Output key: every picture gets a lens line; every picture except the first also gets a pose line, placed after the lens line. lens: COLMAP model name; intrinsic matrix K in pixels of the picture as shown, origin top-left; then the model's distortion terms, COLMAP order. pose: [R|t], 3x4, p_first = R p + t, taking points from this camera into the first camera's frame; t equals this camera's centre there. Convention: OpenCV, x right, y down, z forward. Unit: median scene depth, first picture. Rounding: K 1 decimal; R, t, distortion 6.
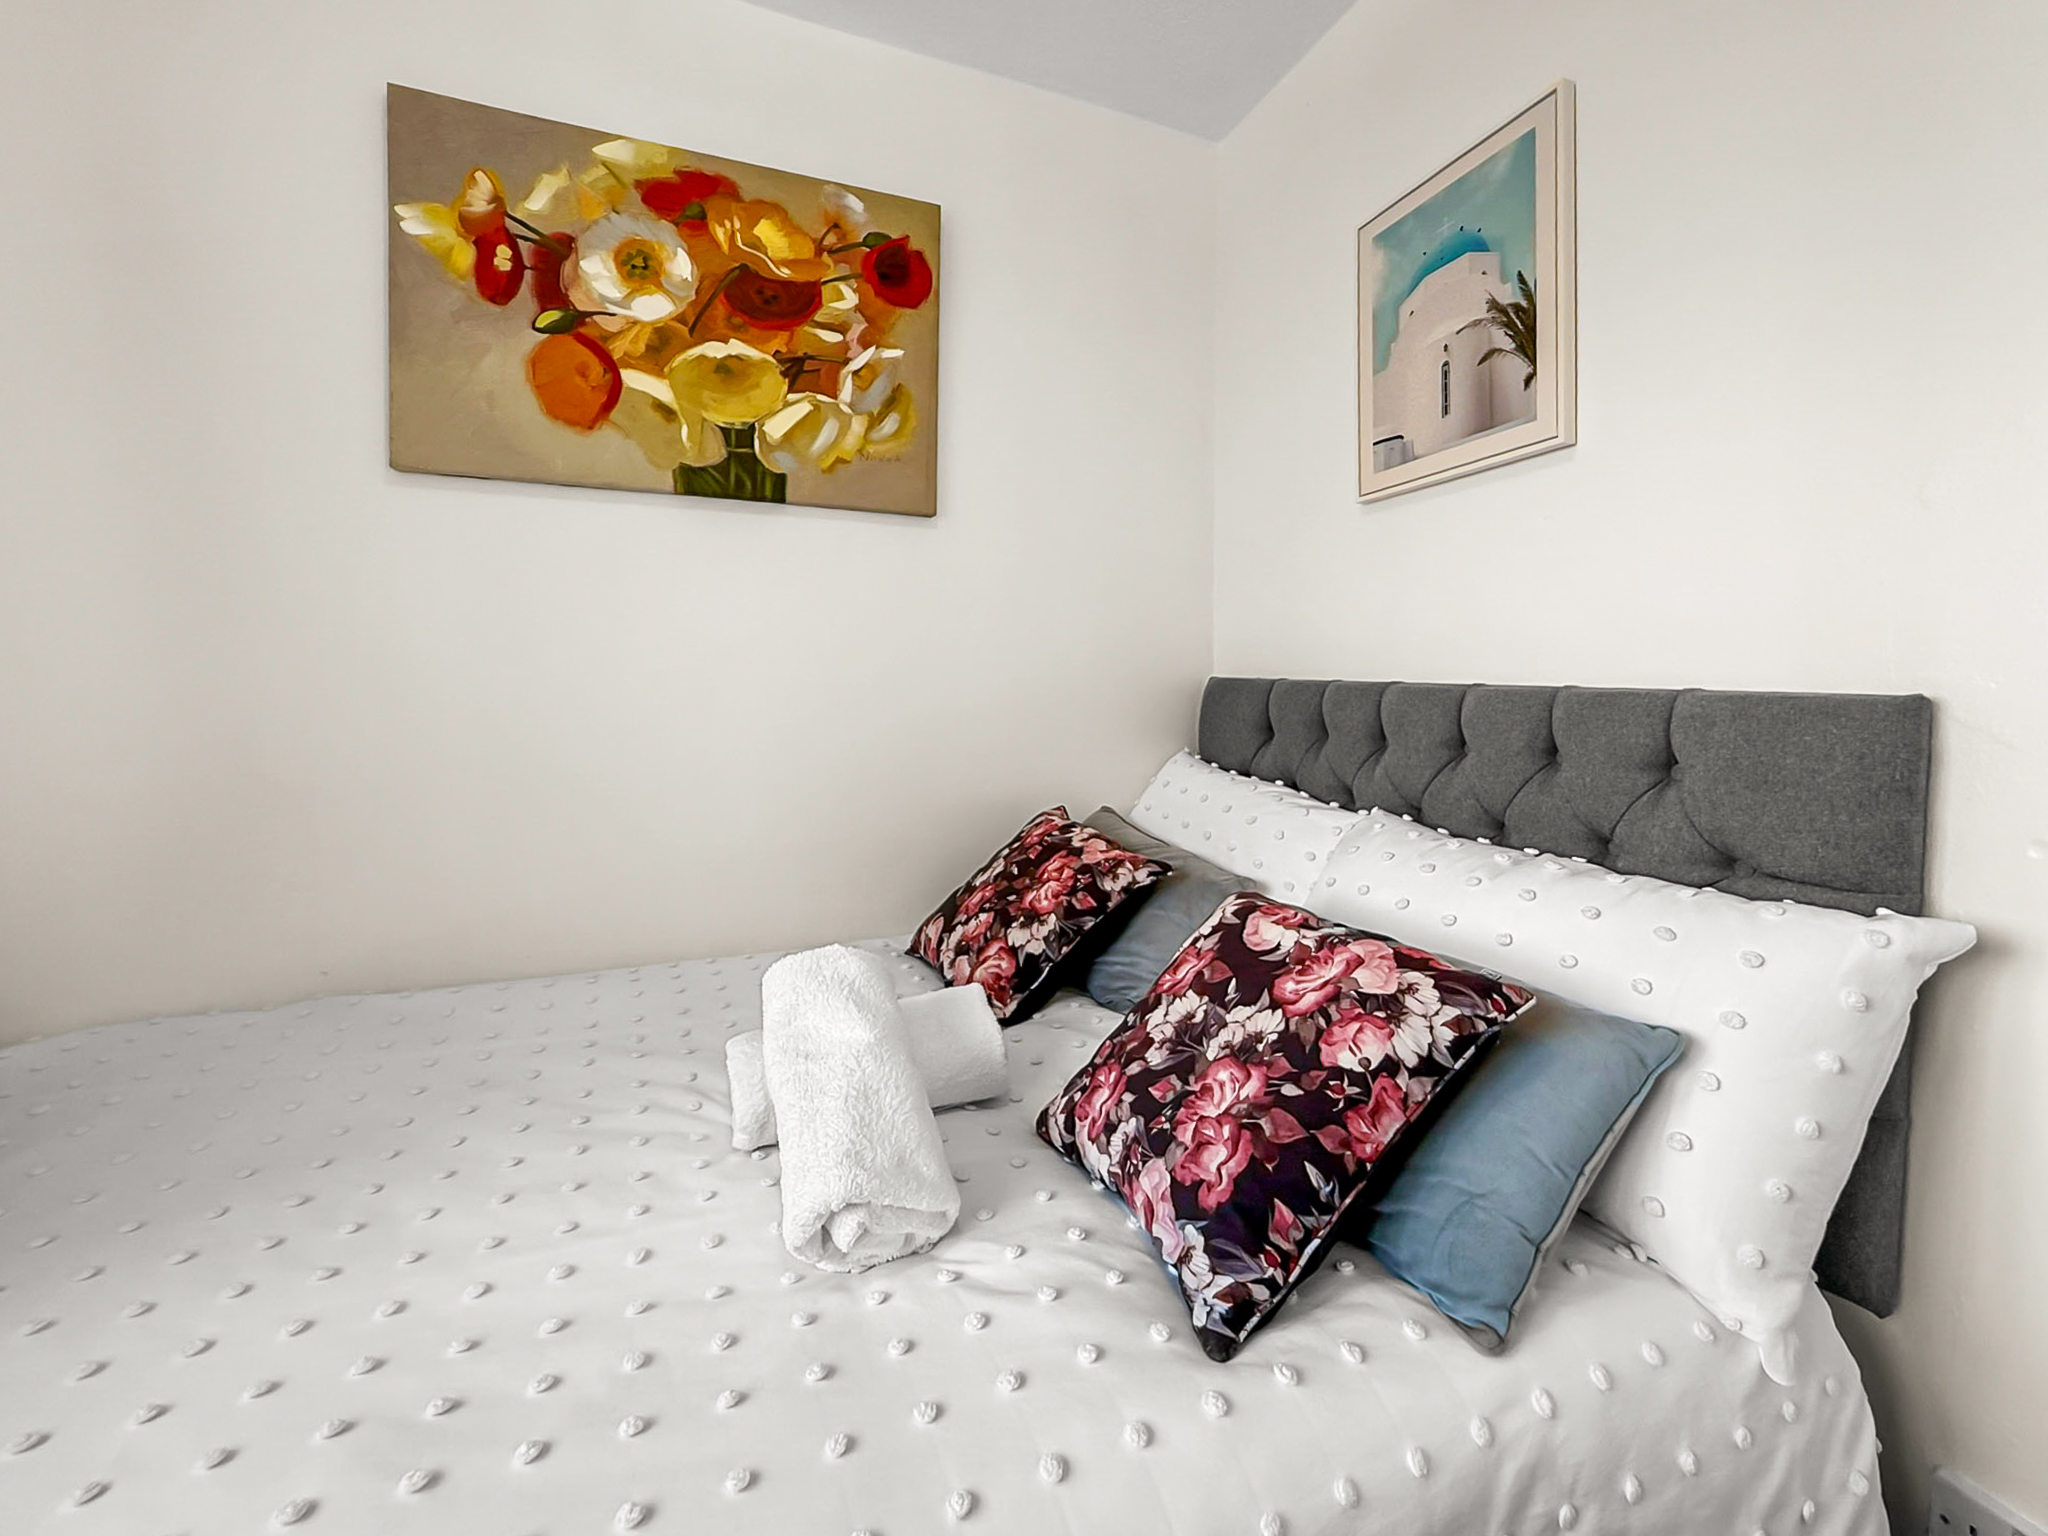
lens RADIAL K [[836.7, 0, 1046.6], [0, 836.7, 767.6], [0, 0, 1]] dist [0.000143, 0.000034]
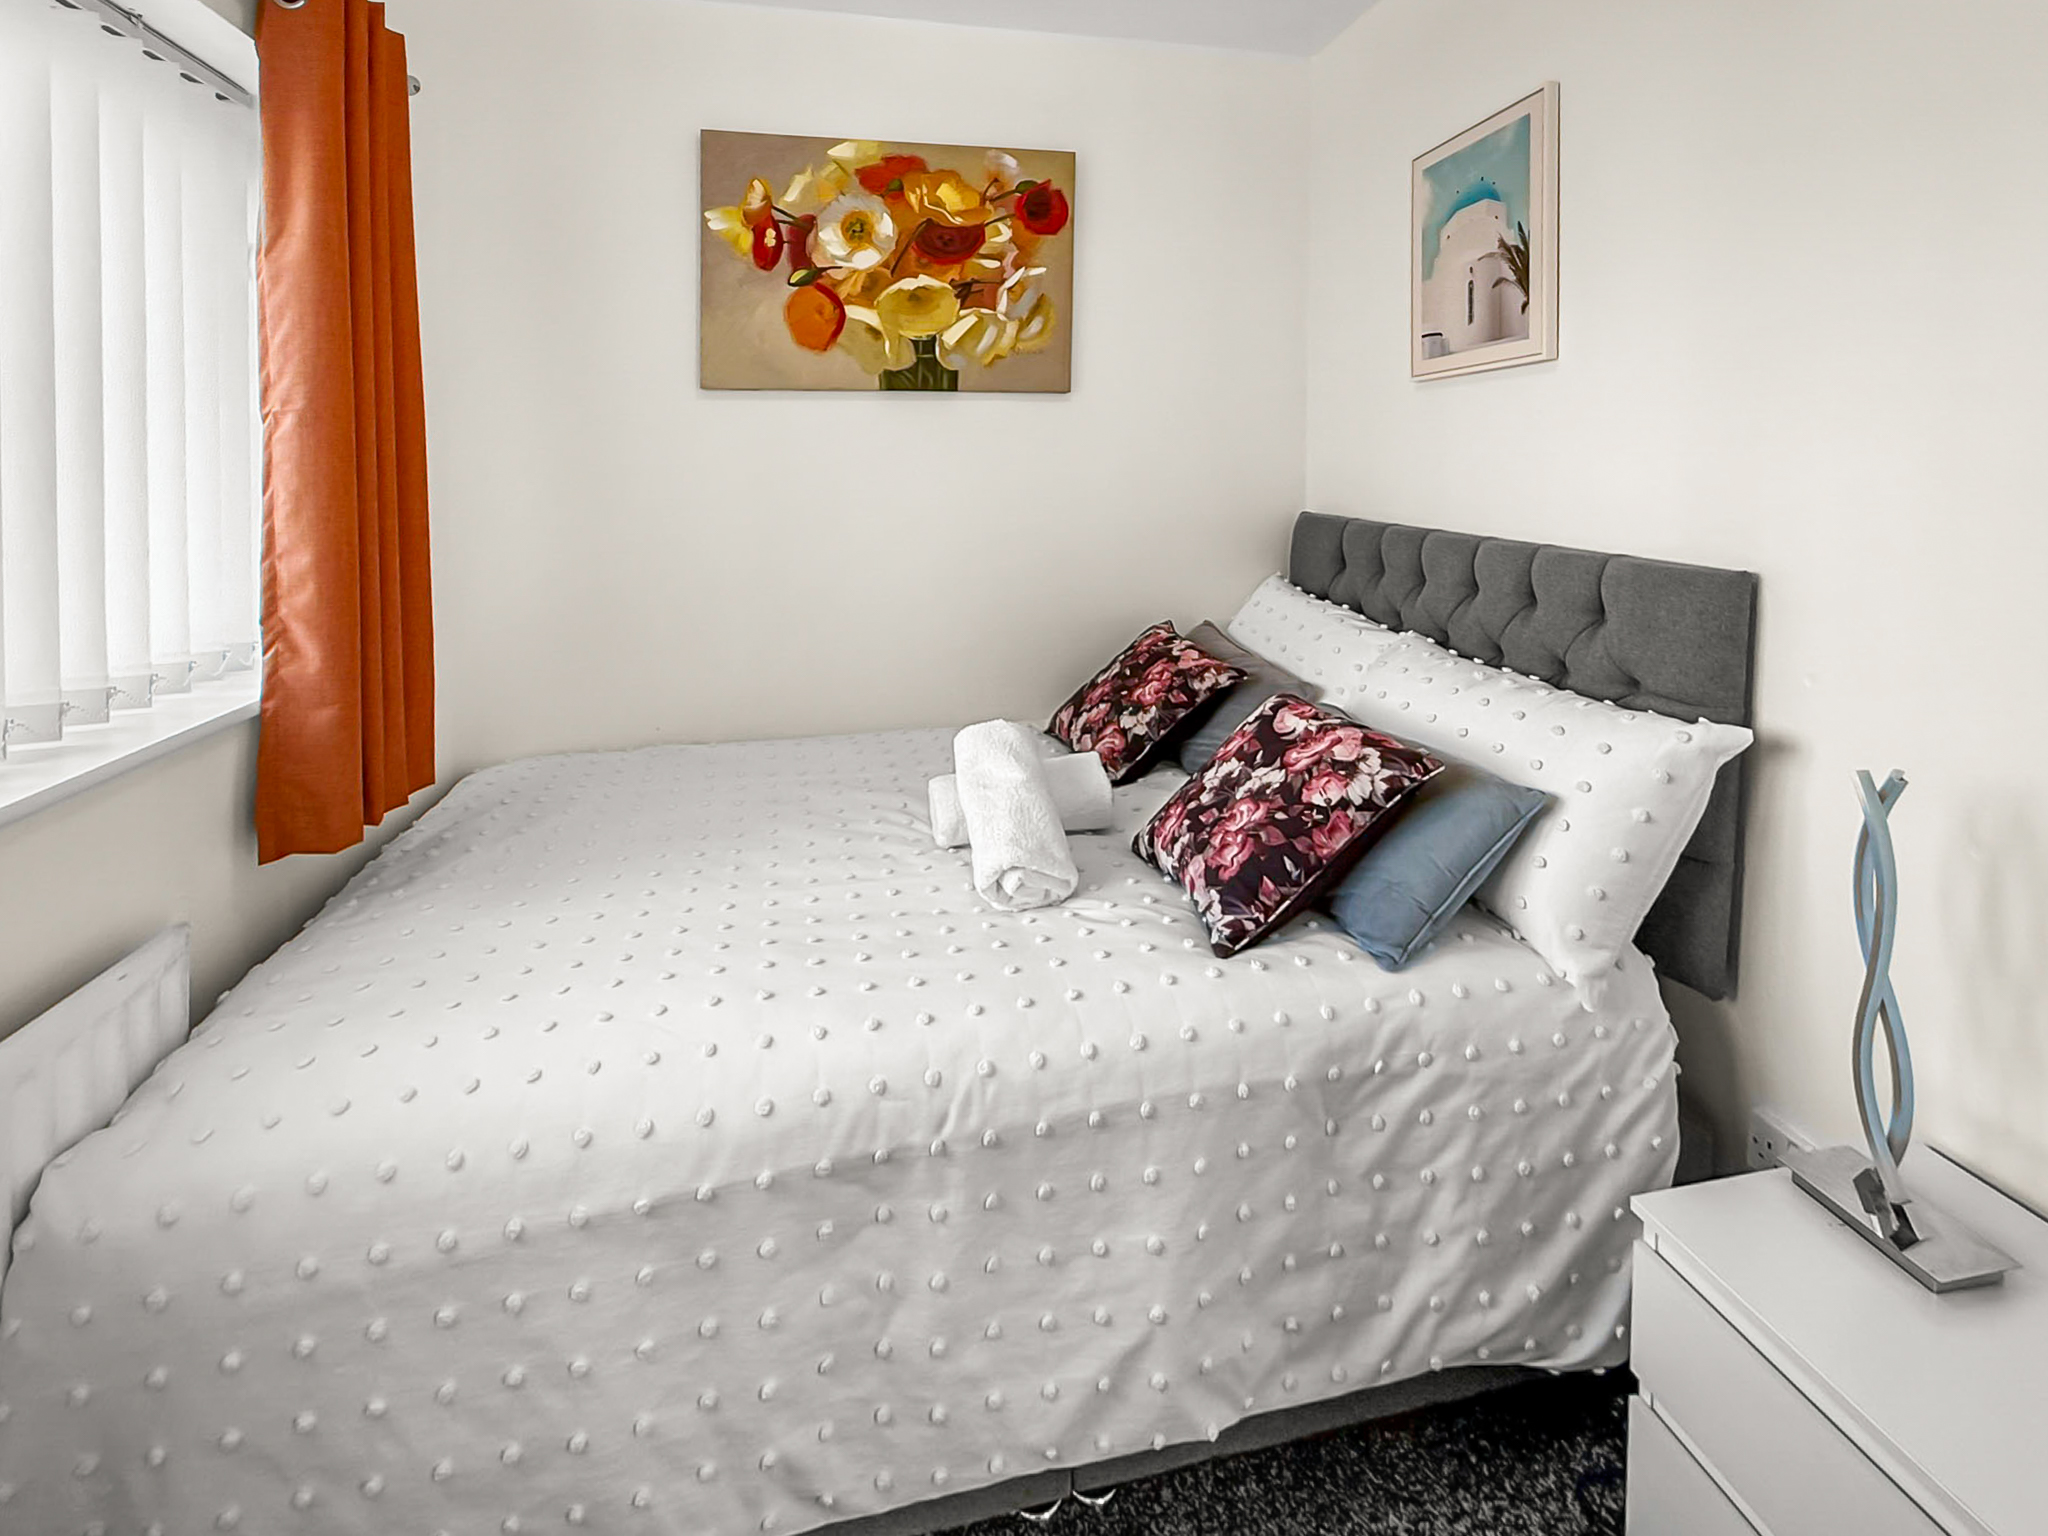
lens RADIAL K [[836.7, 0, 1046.6], [0, 836.7, 767.6], [0, 0, 1]] dist [0.000143, 0.000034]
pose [[0.986657, 0.044152, -0.156714, 0.078478], [-0.004947, 0.970213, 0.242202, -0.078142], [0.162740, -0.238195, 0.957486, -0.497660]]
